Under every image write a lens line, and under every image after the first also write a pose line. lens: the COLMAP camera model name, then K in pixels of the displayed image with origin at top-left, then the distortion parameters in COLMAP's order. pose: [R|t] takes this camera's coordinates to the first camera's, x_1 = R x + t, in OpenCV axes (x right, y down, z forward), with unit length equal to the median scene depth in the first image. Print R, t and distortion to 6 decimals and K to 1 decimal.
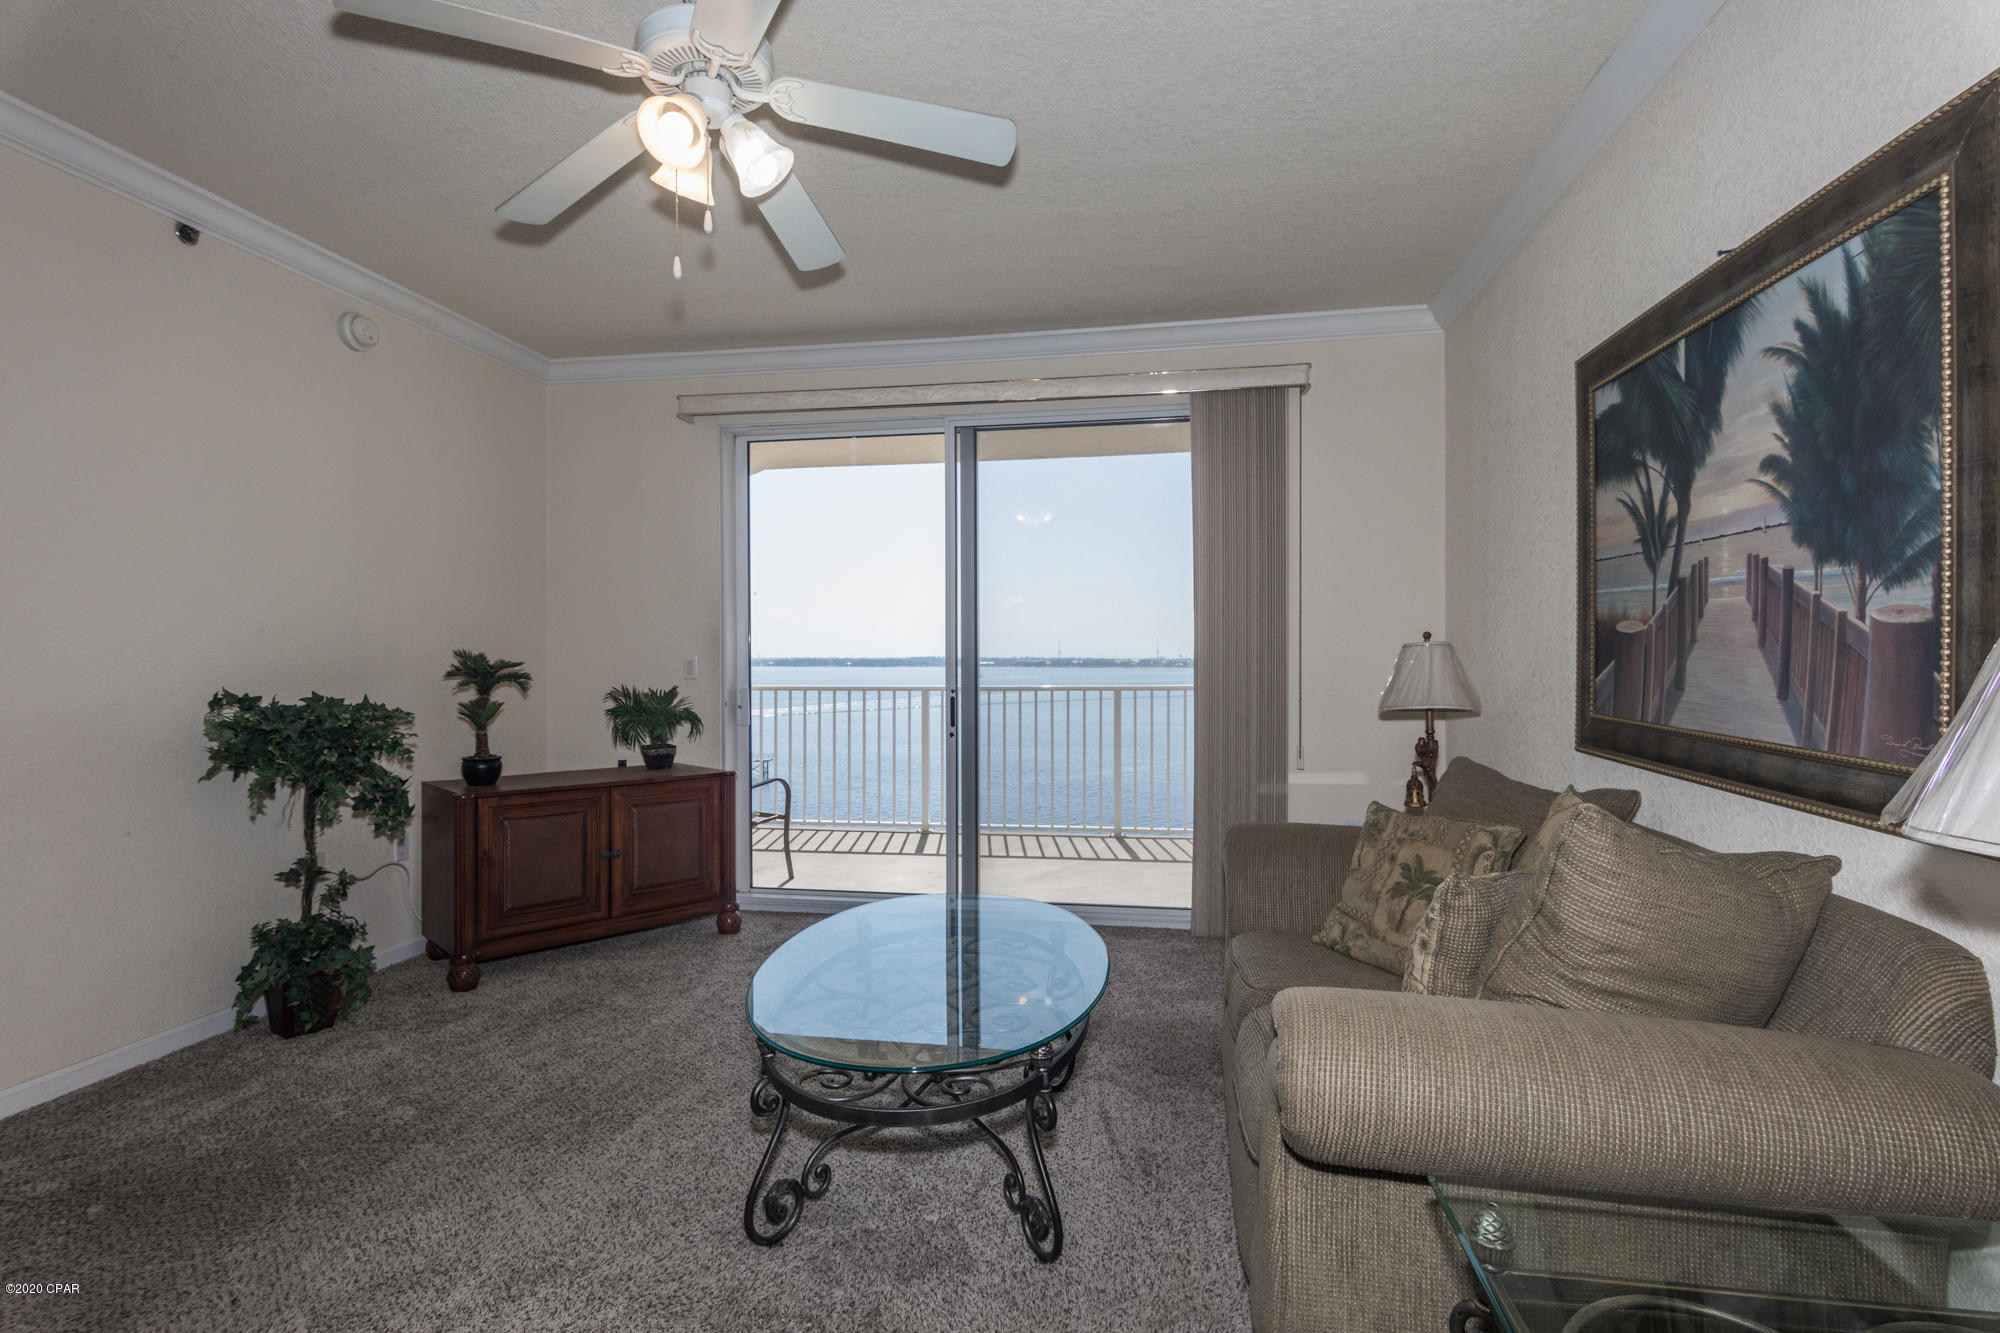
lens RADIAL K [[960.2, 0, 996.4], [0, 960.2, 663.8], [0, 0, 1]] dist [0.003405, -0.000298]
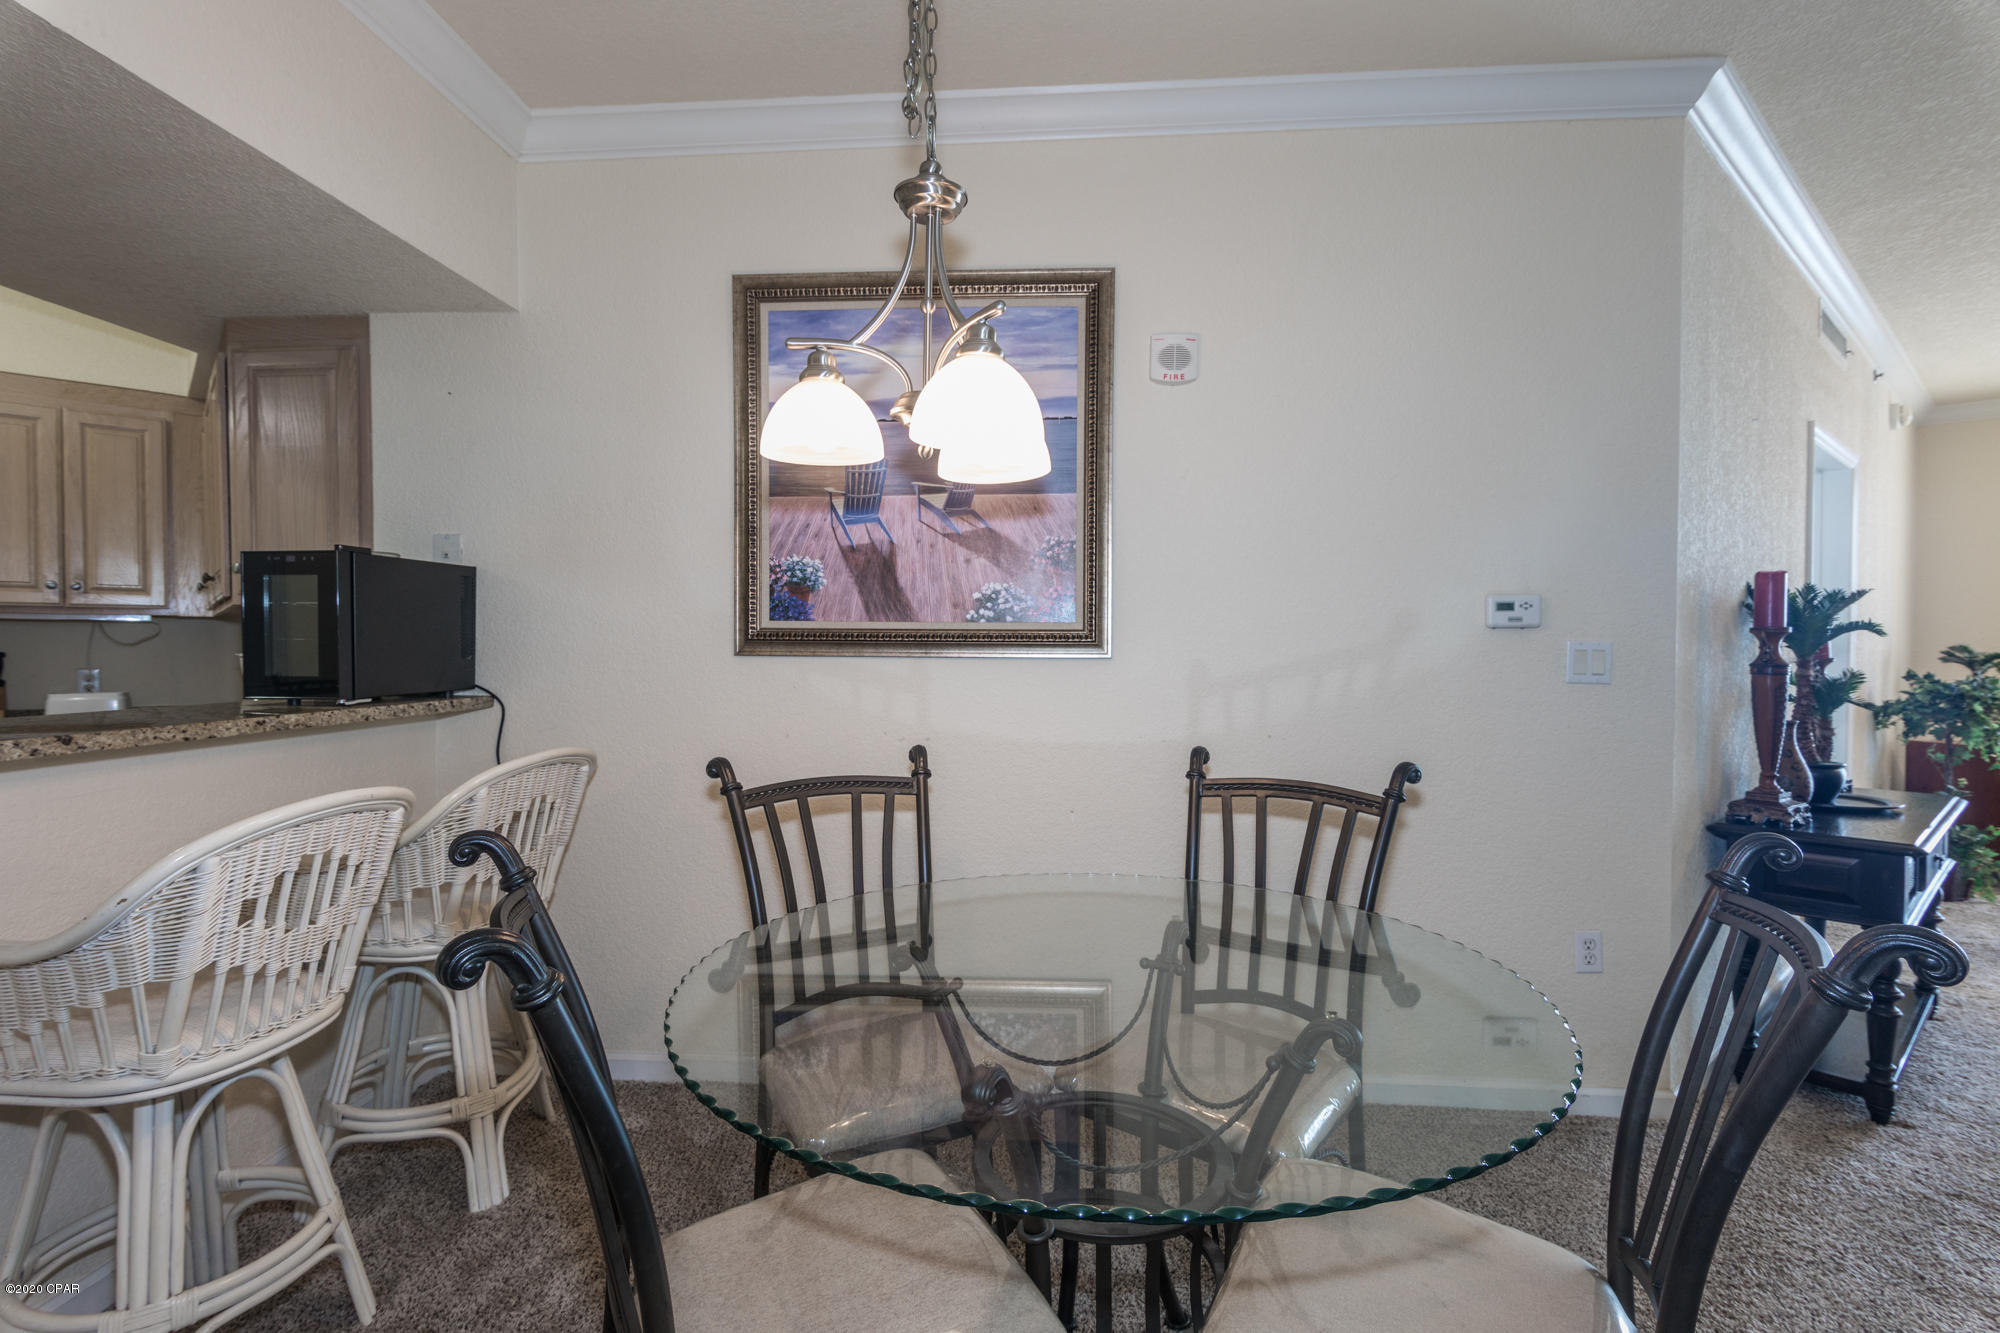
lens RADIAL K [[971.7, 0, 1000.0], [0, 971.7, 666.5], [0, 0, 1]] dist [-0.000935, -0.000467]
pose [[0.782701, 0.013437, -0.622252, -0.981420], [-0.005699, 0.999880, 0.014424, 0.009115], [0.622371, -0.007744, 0.782684, -1.130967]]
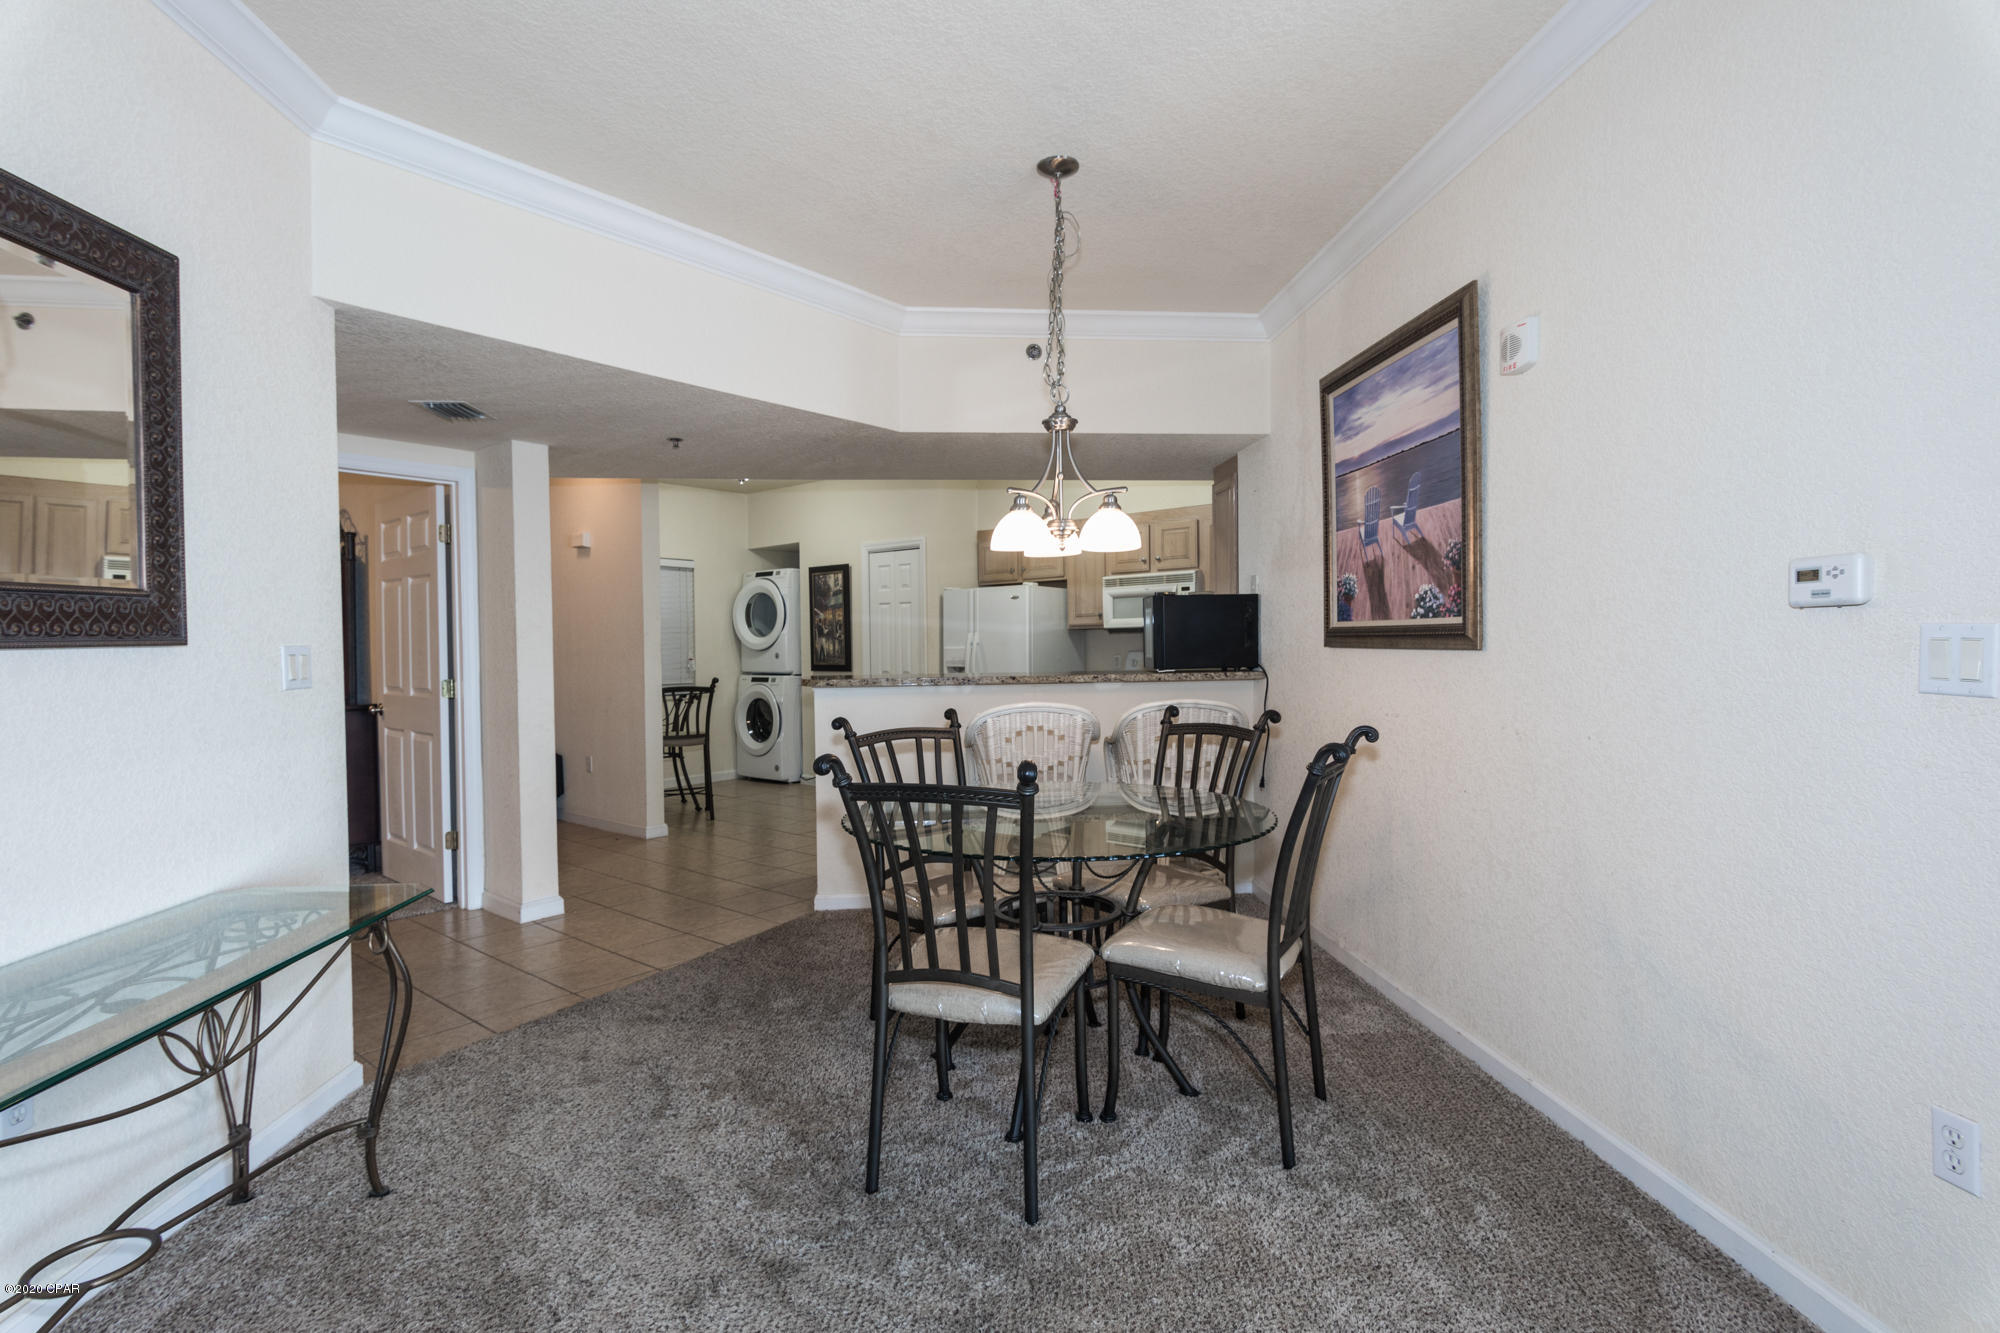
lens RADIAL K [[960.2, 0, 996.4], [0, 960.2, 663.8], [0, 0, 1]] dist [0.003405, -0.000298]
pose [[-0.501690, 0.022567, -0.864753, -0.435201], [0.003636, 0.999706, 0.023979, 0.003435], [0.865040, 0.008886, -0.501625, -0.328312]]
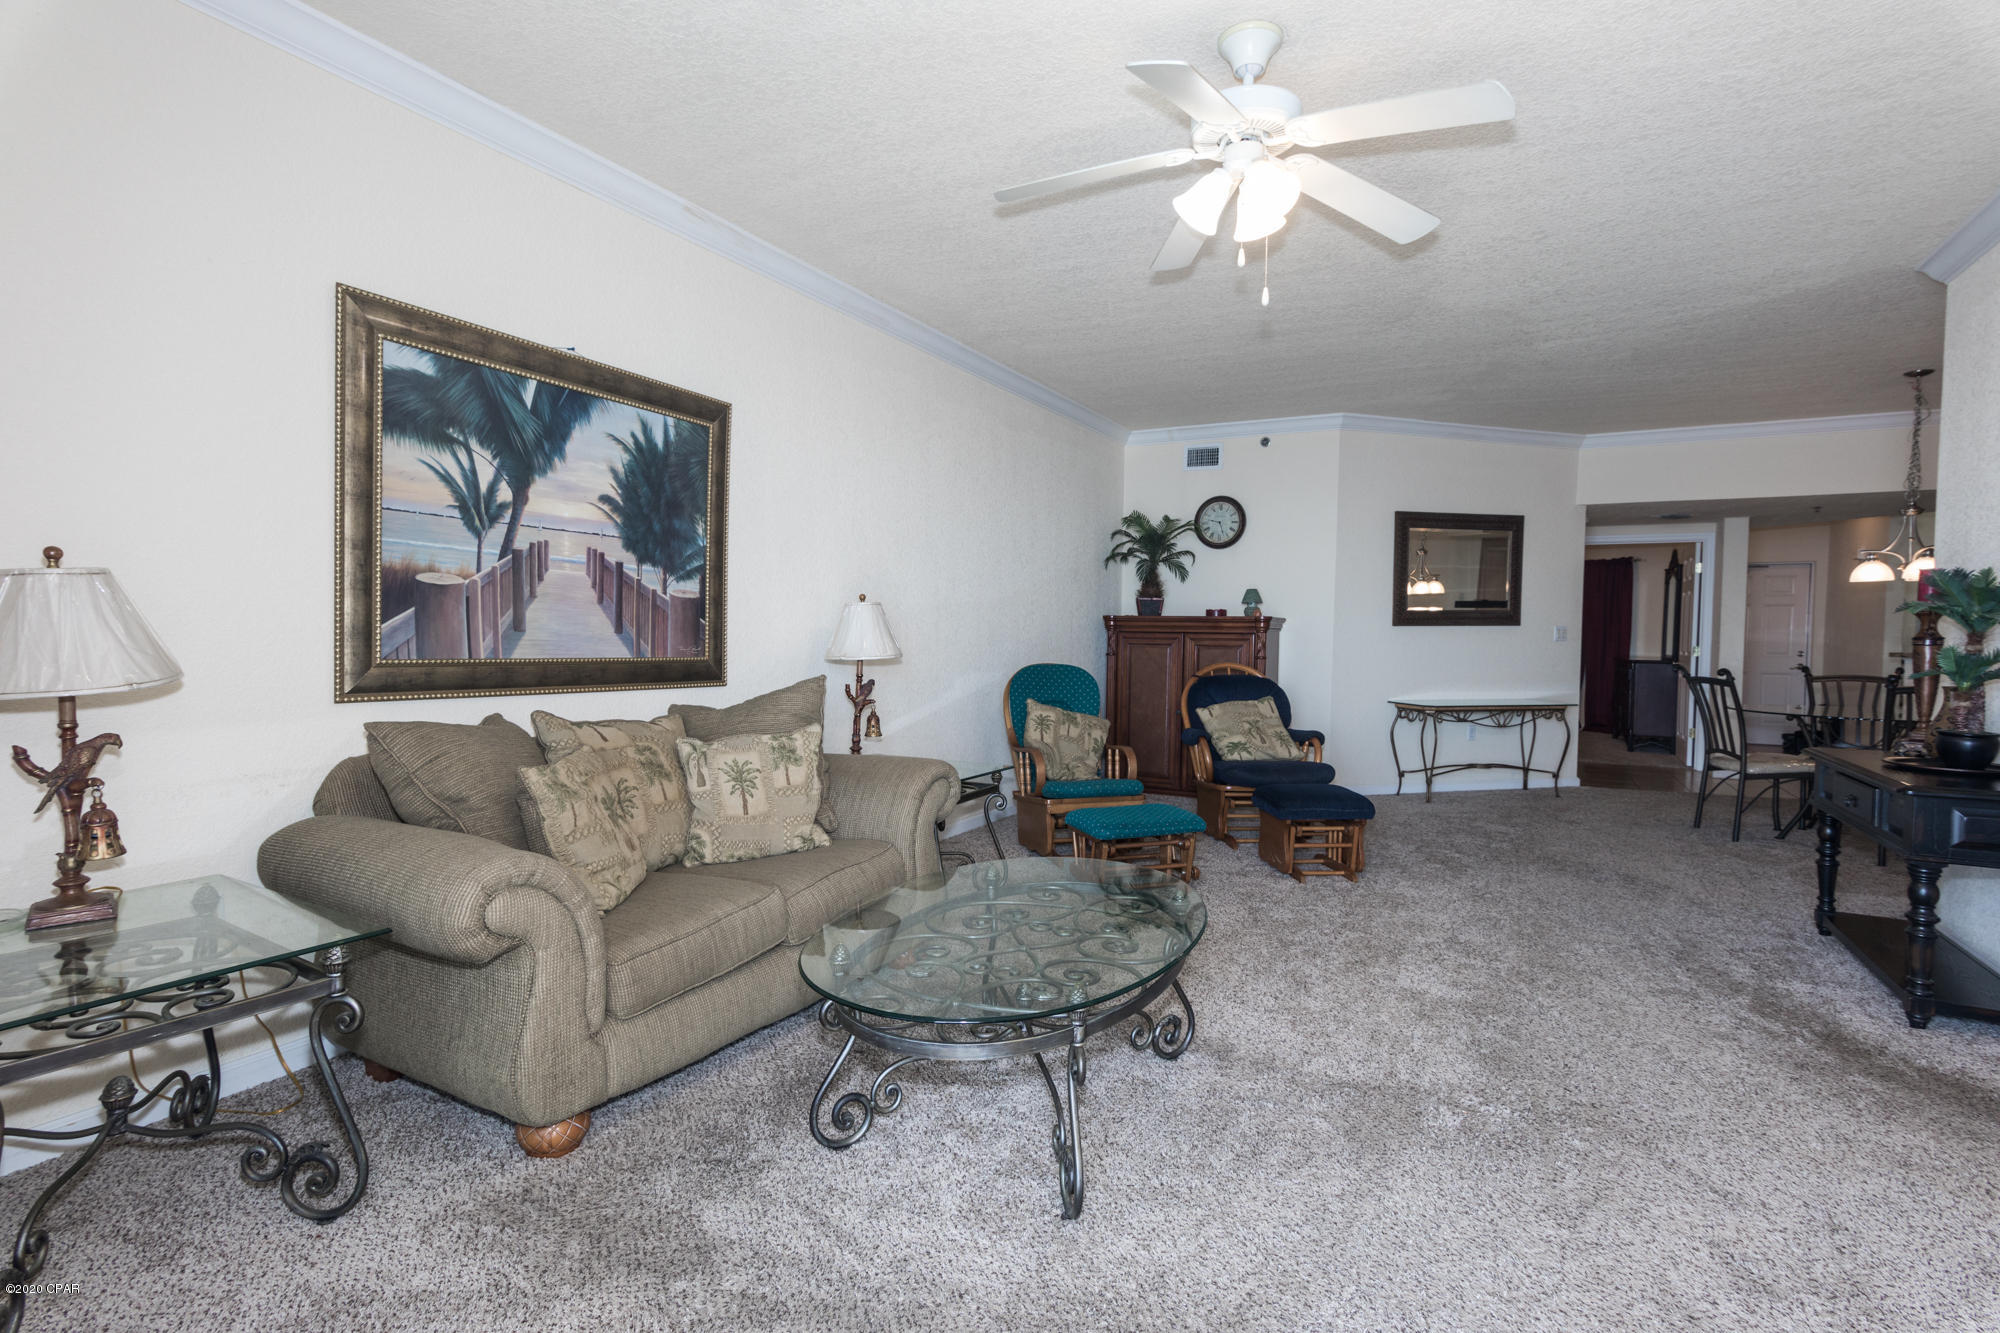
lens RADIAL K [[960.2, 0, 996.4], [0, 960.2, 663.8], [0, 0, 1]] dist [0.003405, -0.000298]
pose [[-0.946418, -0.020781, 0.322274, -0.275408], [-0.007568, 0.999081, 0.042199, 0.007345], [-0.322854, 0.037499, -0.945706, 1.533057]]
